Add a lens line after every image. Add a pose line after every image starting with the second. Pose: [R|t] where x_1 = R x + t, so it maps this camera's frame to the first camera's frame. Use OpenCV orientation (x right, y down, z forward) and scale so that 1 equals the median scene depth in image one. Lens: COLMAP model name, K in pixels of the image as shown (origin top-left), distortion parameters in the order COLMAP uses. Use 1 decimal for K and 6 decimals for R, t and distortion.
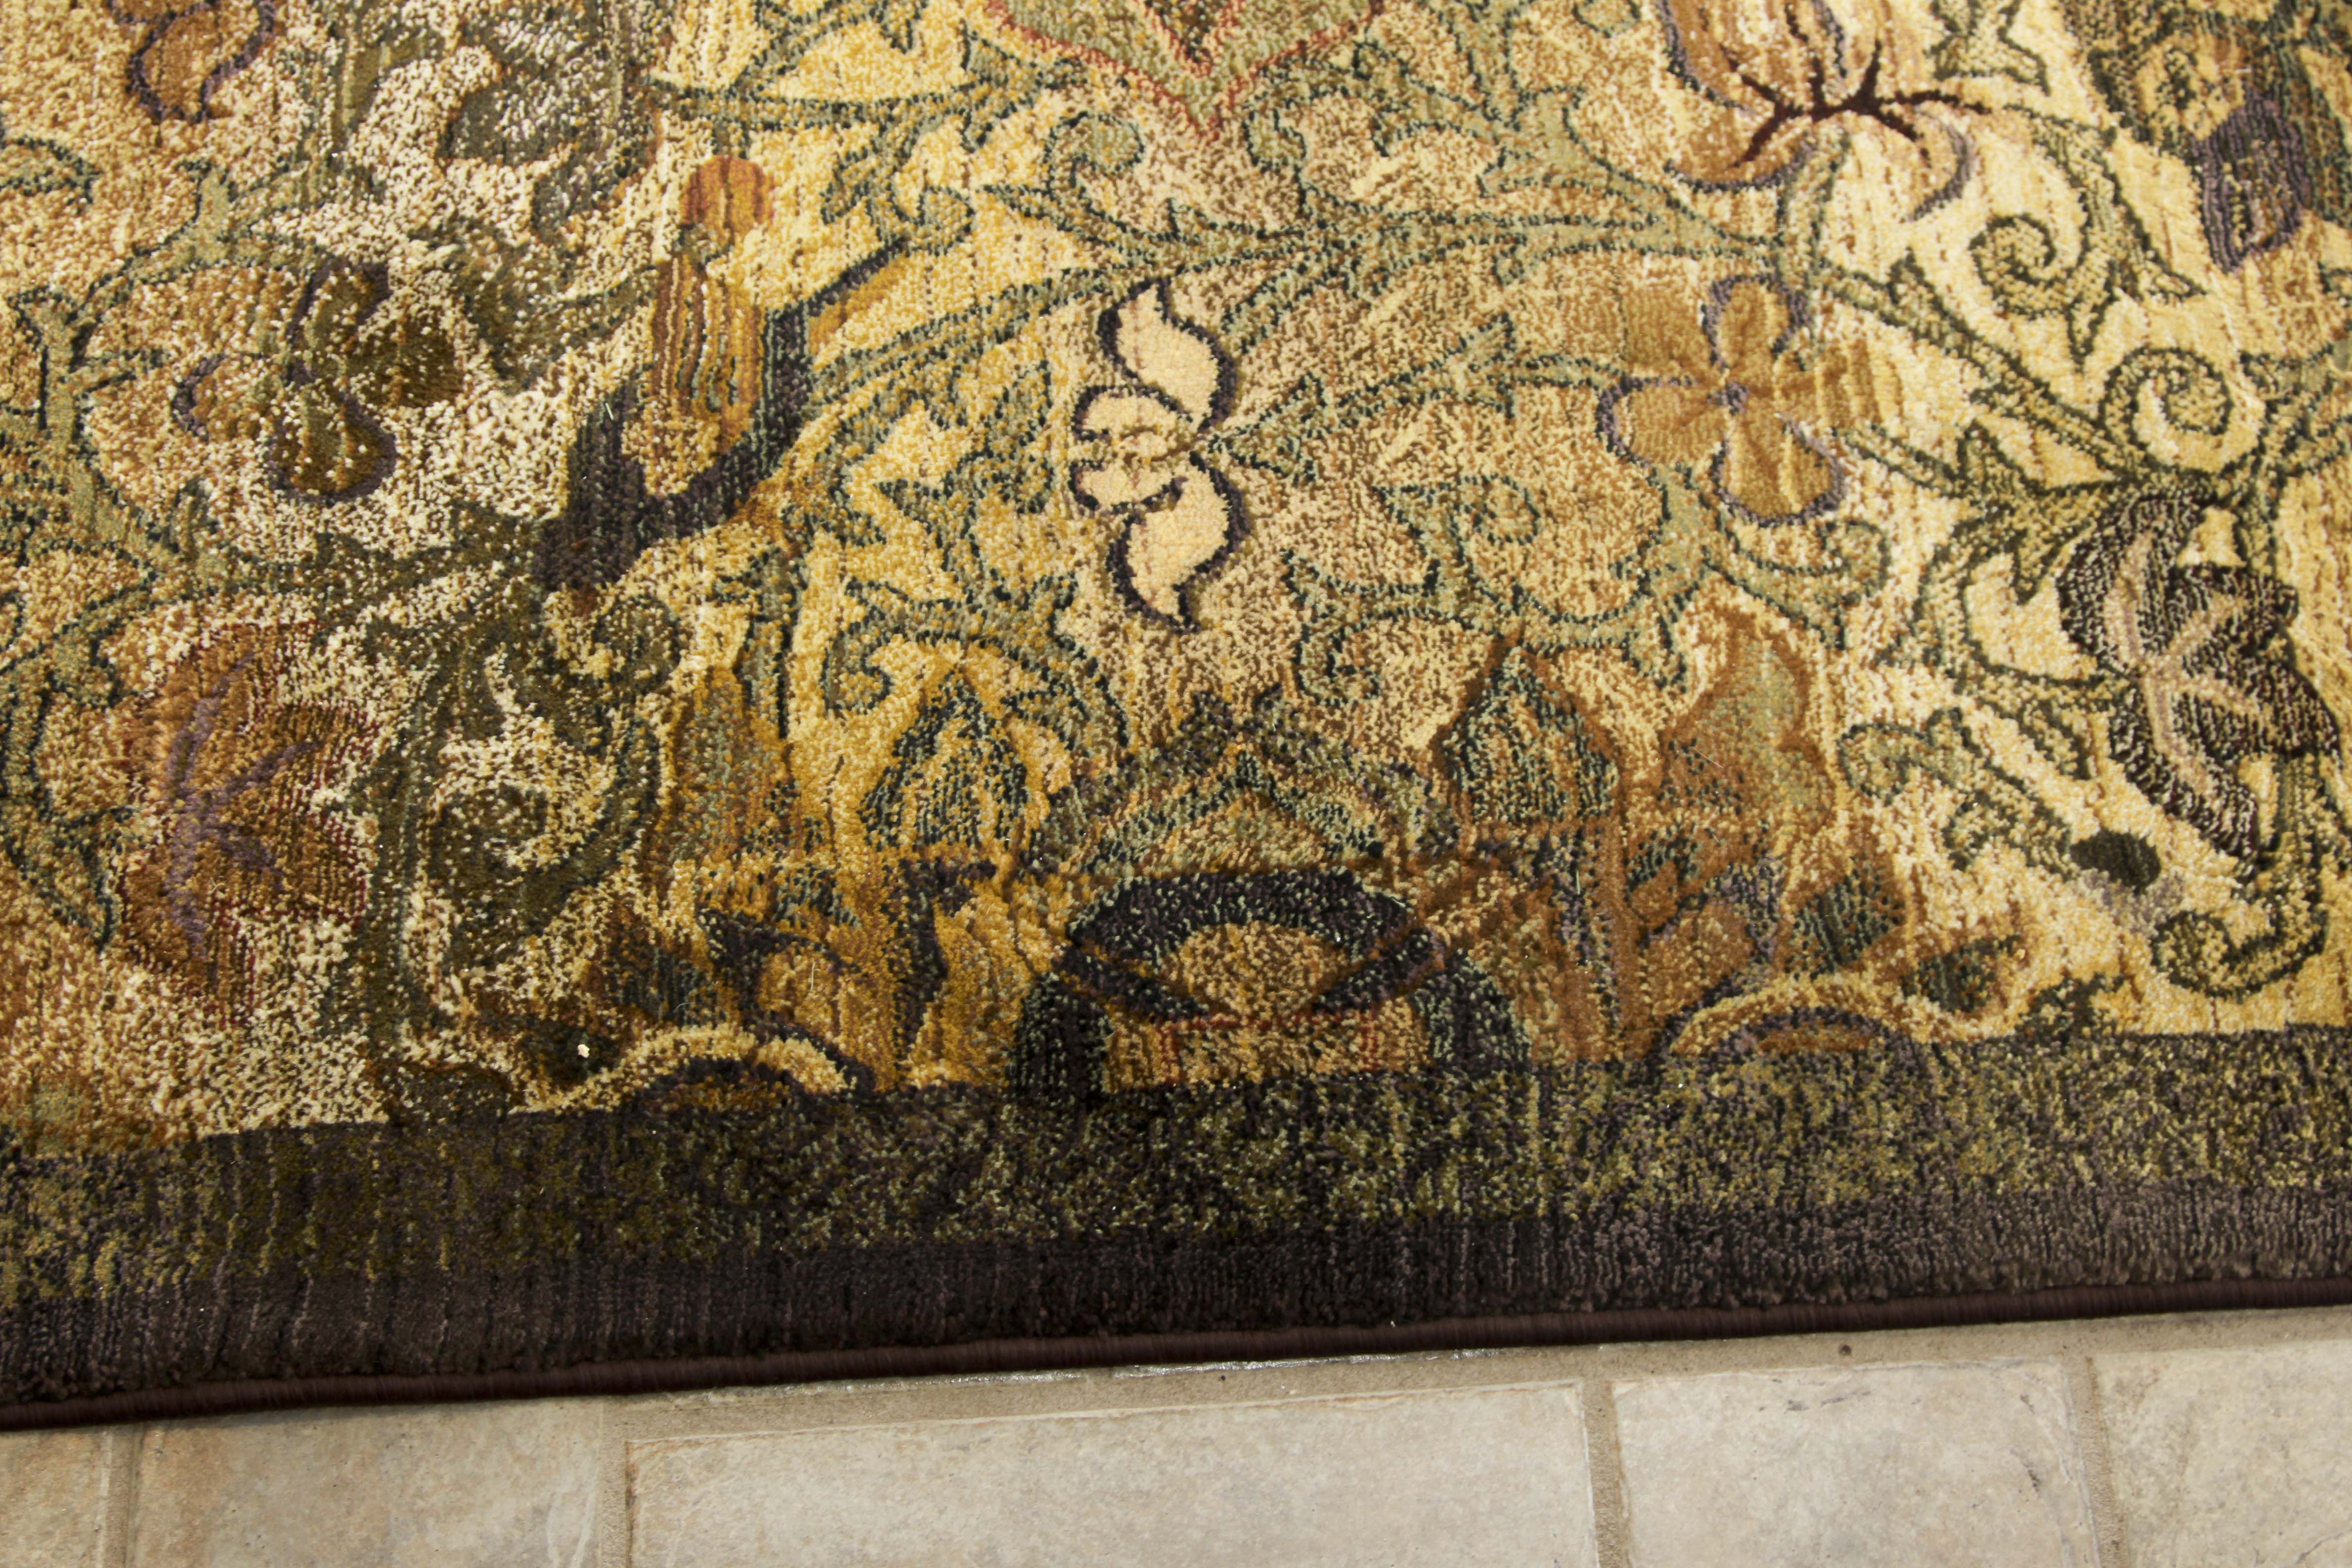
lens RADIAL K [[3419.4, 0, 1153.6], [0, 3419.4, 773.4], [0, 0, 1]] dist [-0.015116, 0.000000]
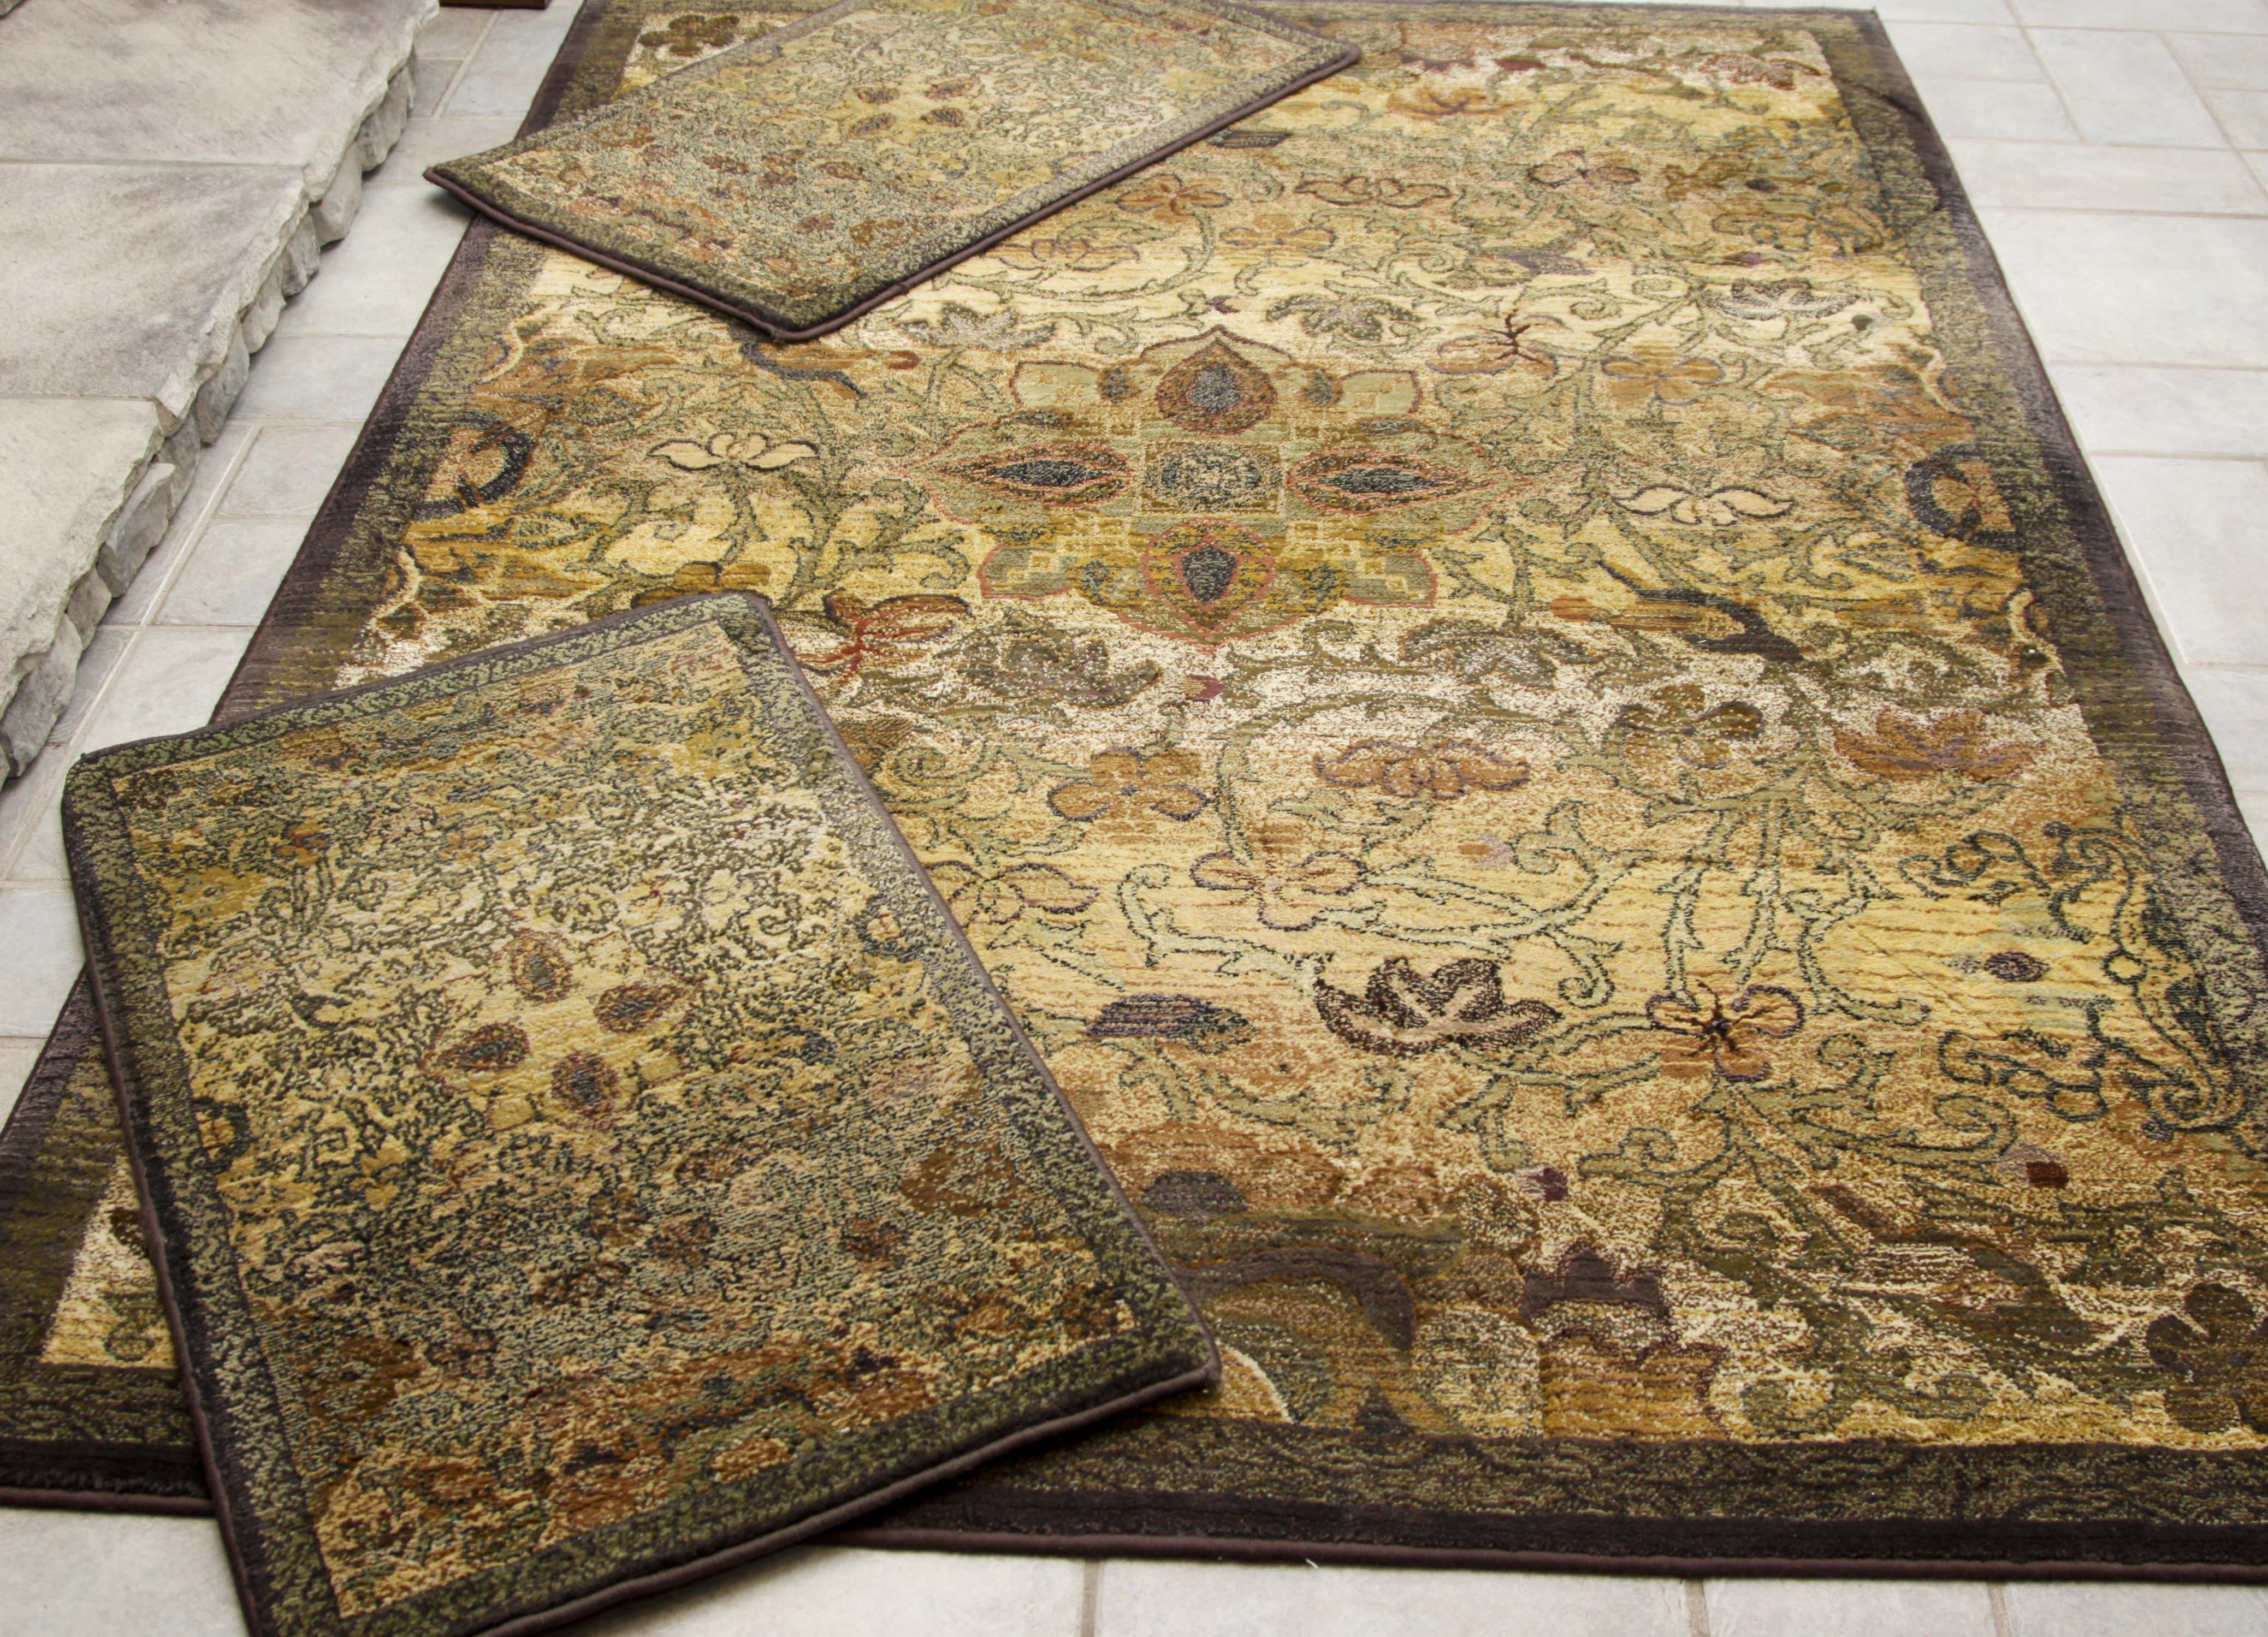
lens RADIAL K [[2783.5, 0, 1110.6], [0, 2783.5, 796.4], [0, 0, 1]] dist [-0.119383, 0.000000]
pose [[0.098035, -0.602933, 0.791745, -1.592806], [0.894422, 0.402208, 0.195543, -0.722734], [-0.436346, 0.688985, 0.578708, 0.253972]]
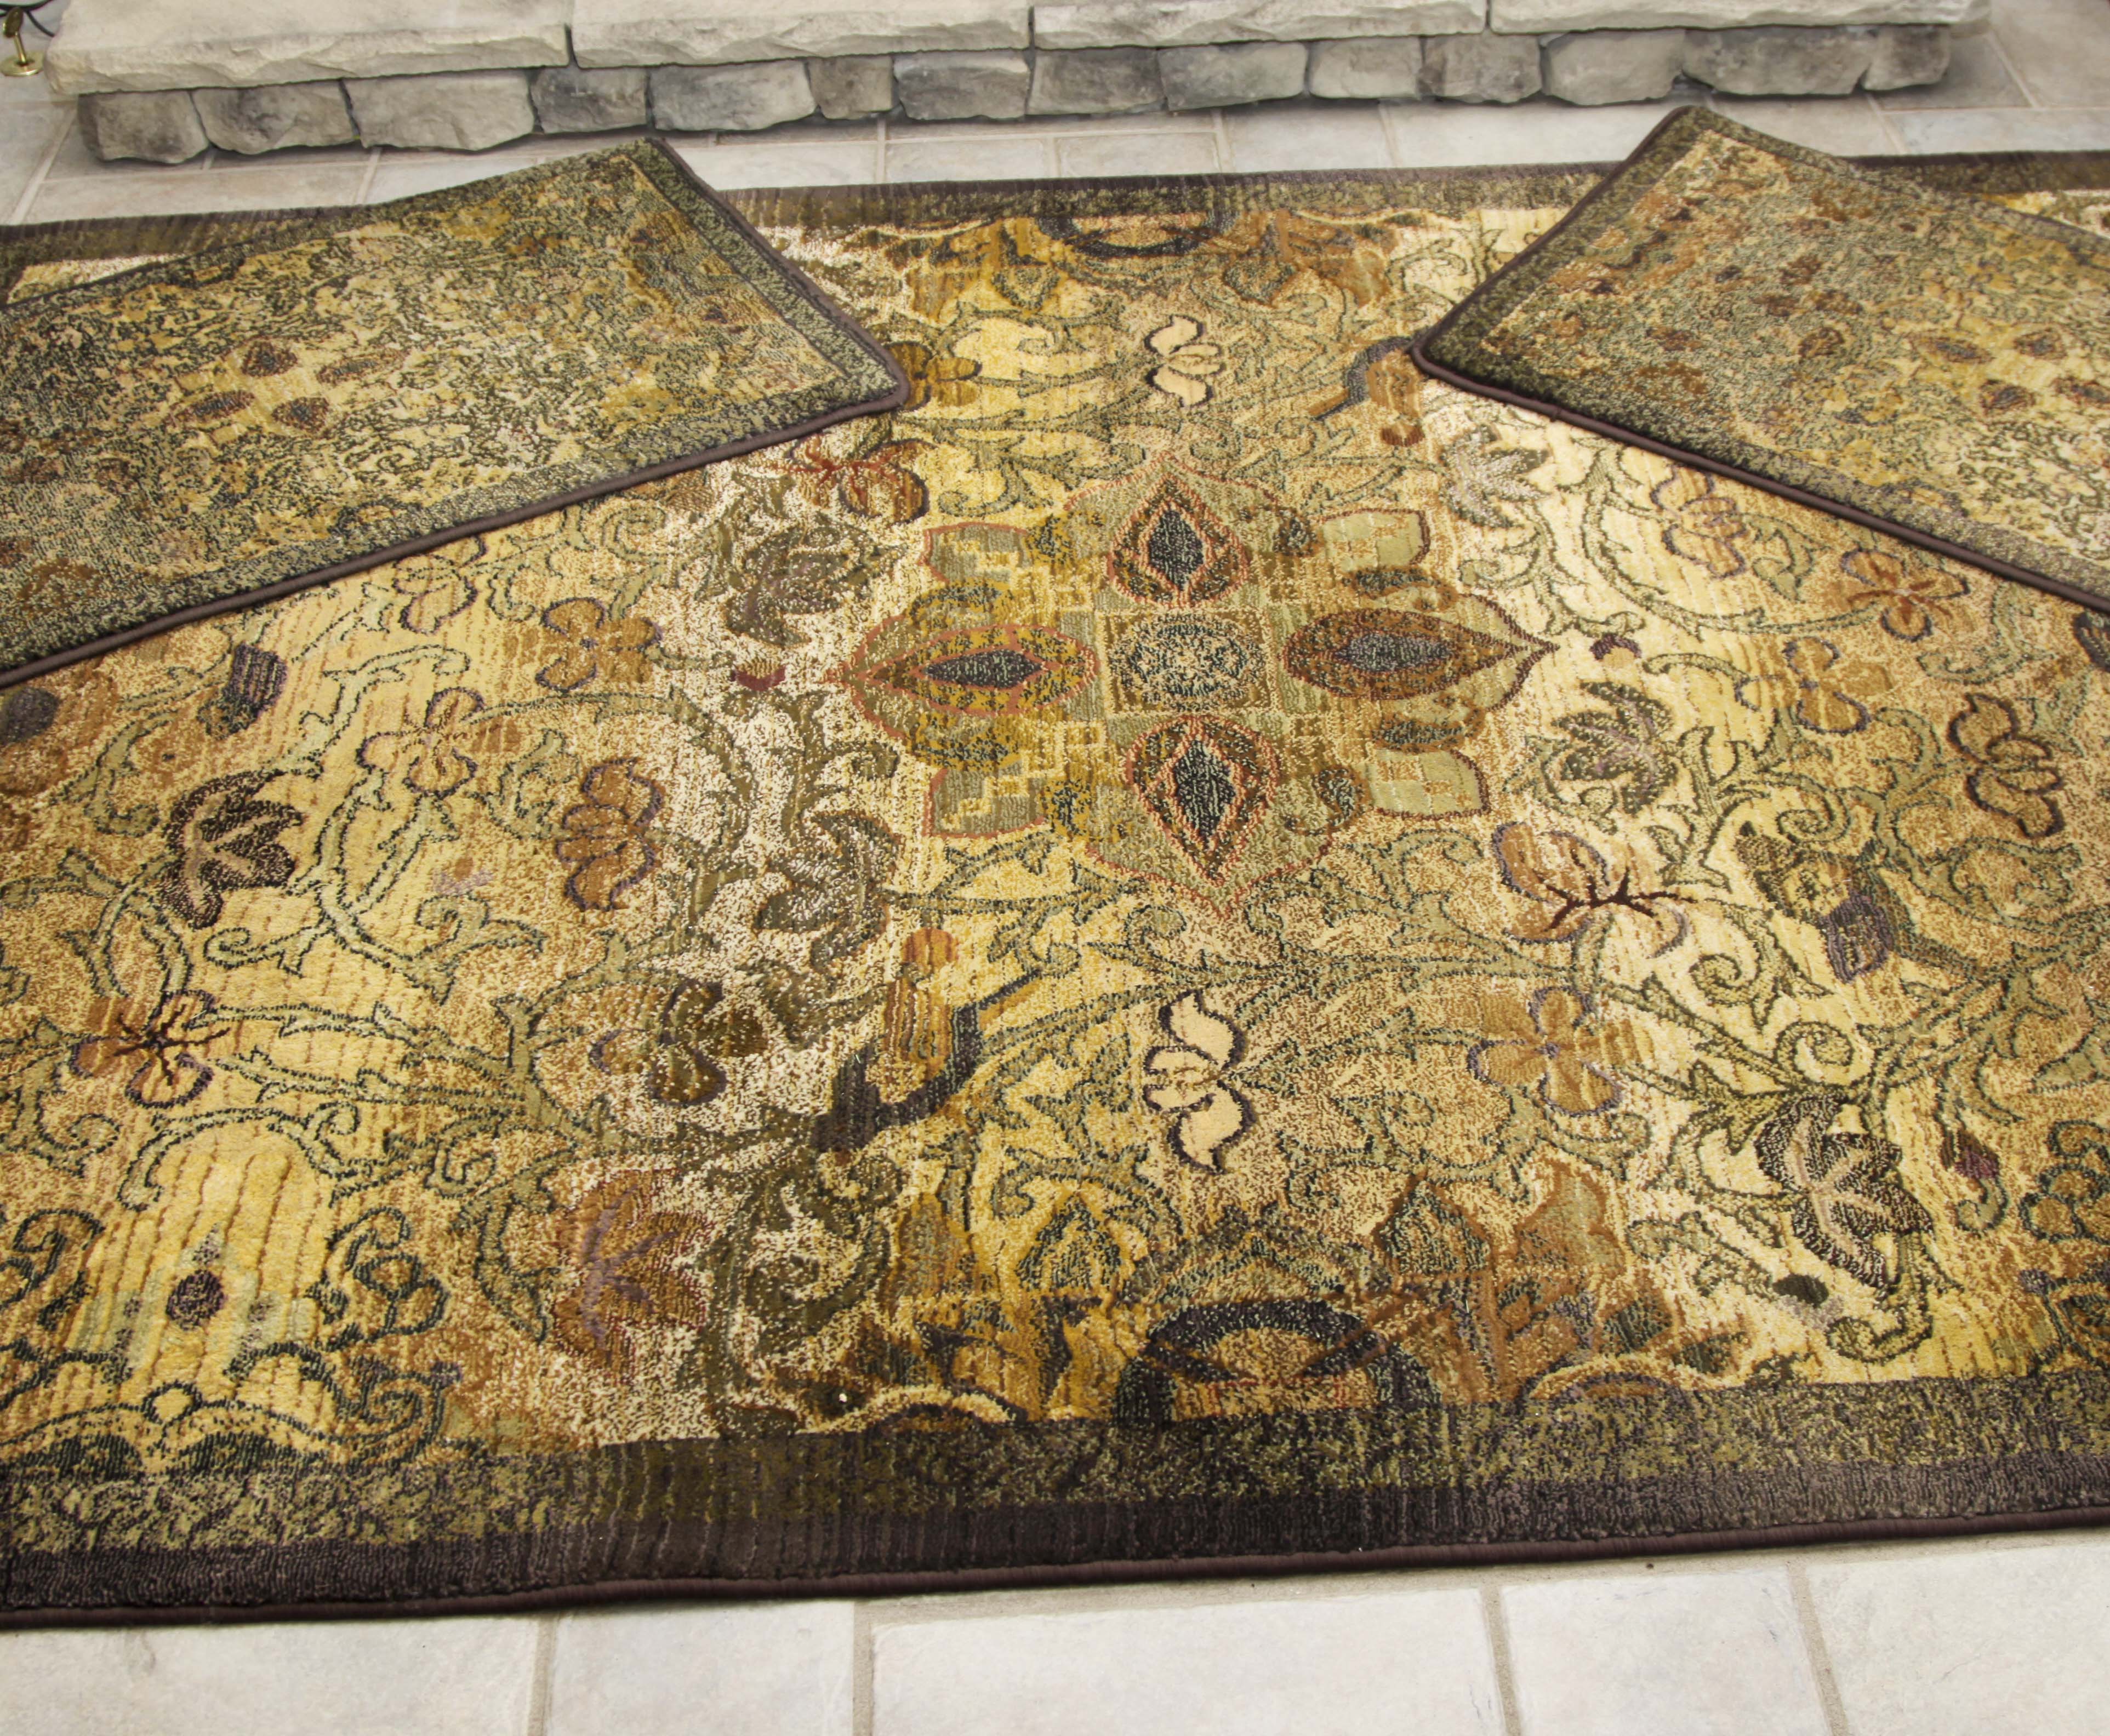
lens RADIAL K [[2752.4, 0, 1112.0], [0, 2752.4, 888.2], [0, 0, 1]] dist [-0.114381, 0.000000]
pose [[0.999999, -0.000042, -0.001677, -0.037021], [-0.000582, 0.929014, -0.370045, 0.304264], [0.001573, 0.370045, 0.929012, -0.243173]]
